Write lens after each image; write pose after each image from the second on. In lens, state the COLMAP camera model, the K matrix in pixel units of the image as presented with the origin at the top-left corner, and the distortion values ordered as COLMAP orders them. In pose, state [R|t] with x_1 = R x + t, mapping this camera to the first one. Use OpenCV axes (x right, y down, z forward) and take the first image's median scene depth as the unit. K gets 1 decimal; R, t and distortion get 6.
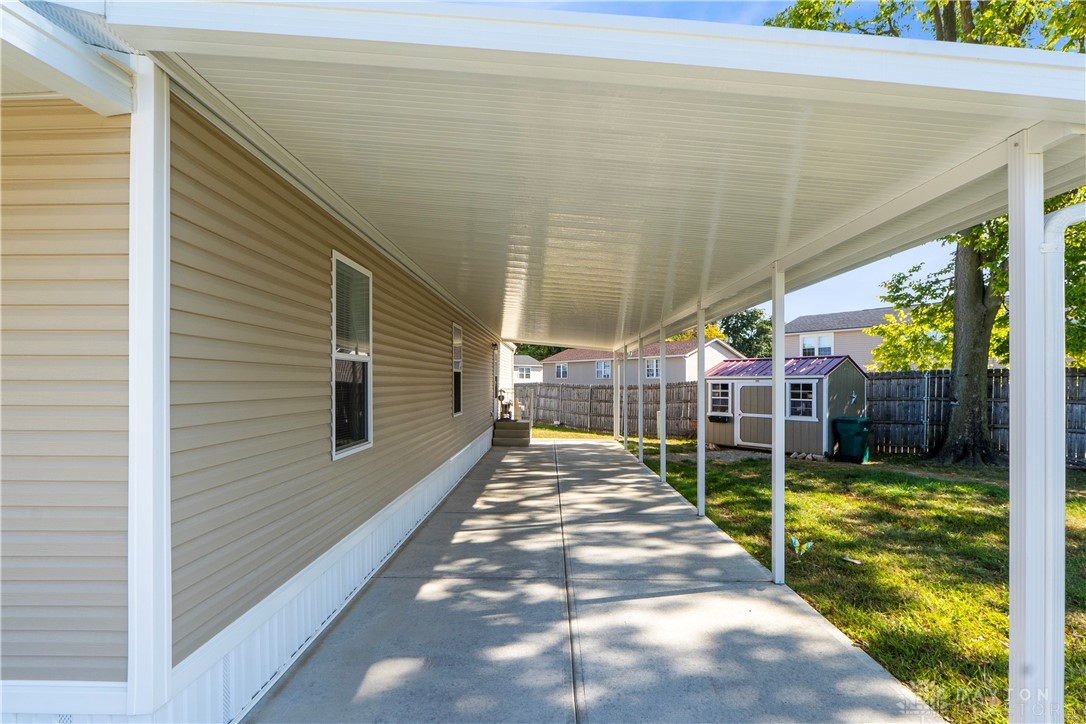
lens RADIAL K [[496.1, 0, 539.5], [0, 496.1, 380.2], [0, 0, 1]] dist [-0.003640, -0.000487]
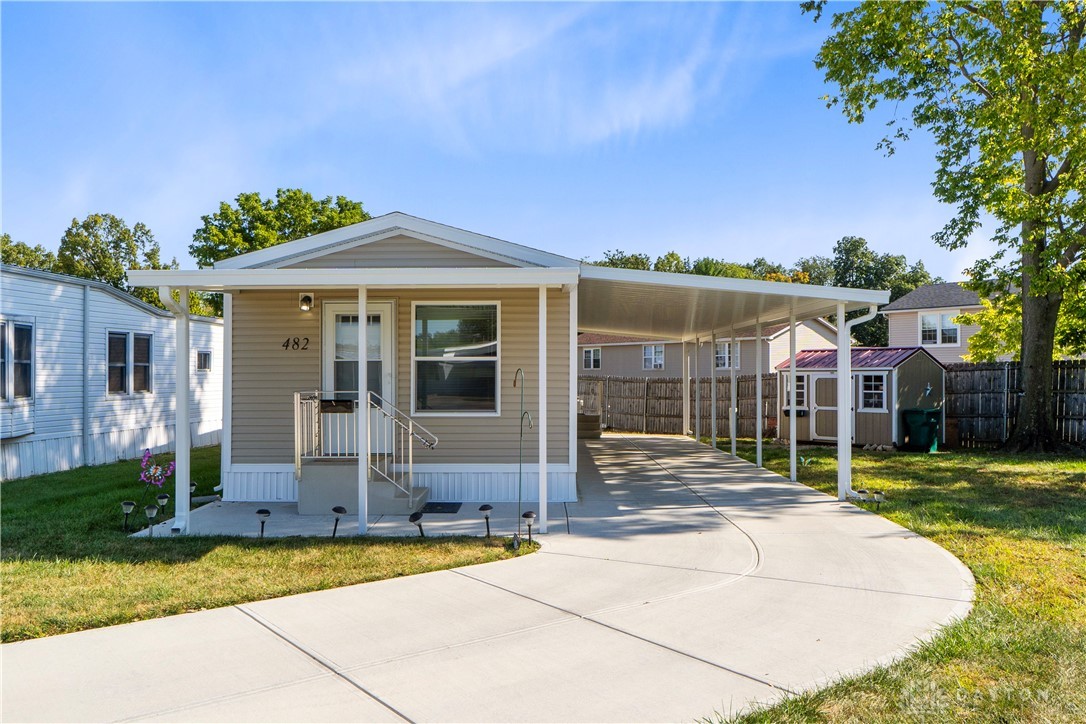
lens RADIAL K [[856.8, 0, 541.4], [0, 856.8, 365.6], [0, 0, 1]] dist [0.009432, 0.007236]
pose [[0.999873, -0.000884, 0.015921, -0.167371], [0.001010, 0.999968, -0.007879, 0.000331], [-0.015914, 0.007894, 0.999842, -0.715173]]
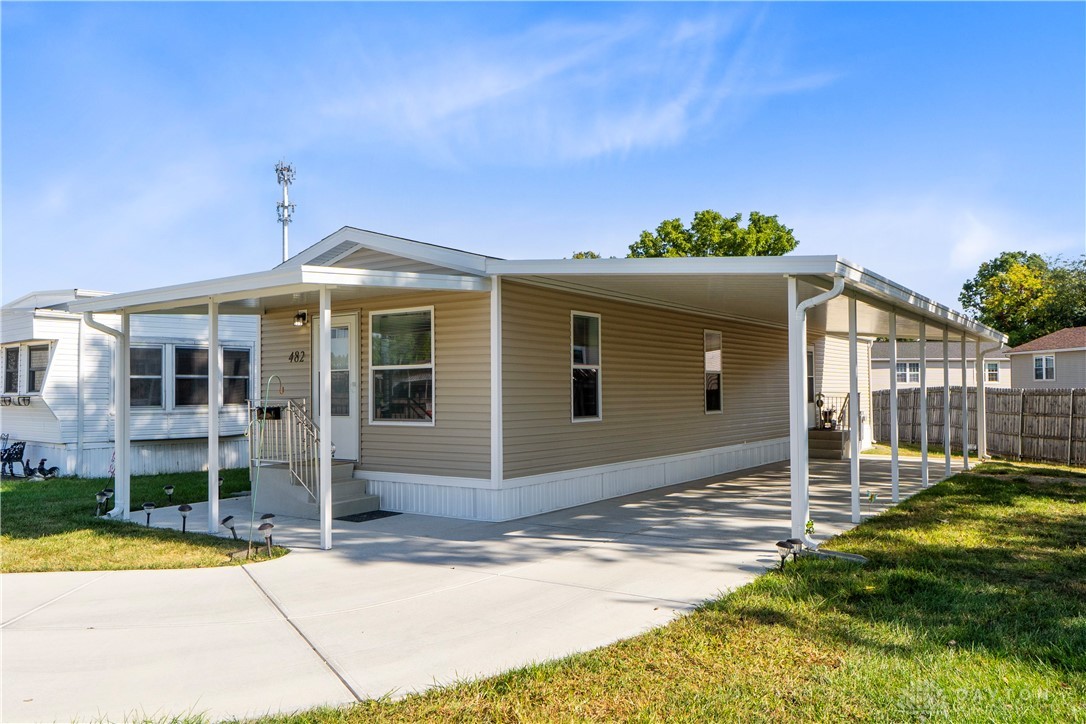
lens RADIAL K [[827.3, 0, 545.1], [0, 827.3, 364.6], [0, 0, 1]] dist [0.000043, 0.000831]
pose [[0.833885, -0.022521, -0.551478, 0.338018], [0.007160, 0.999525, -0.029992, 0.009687], [0.551891, 0.021061, 0.833650, -0.458518]]
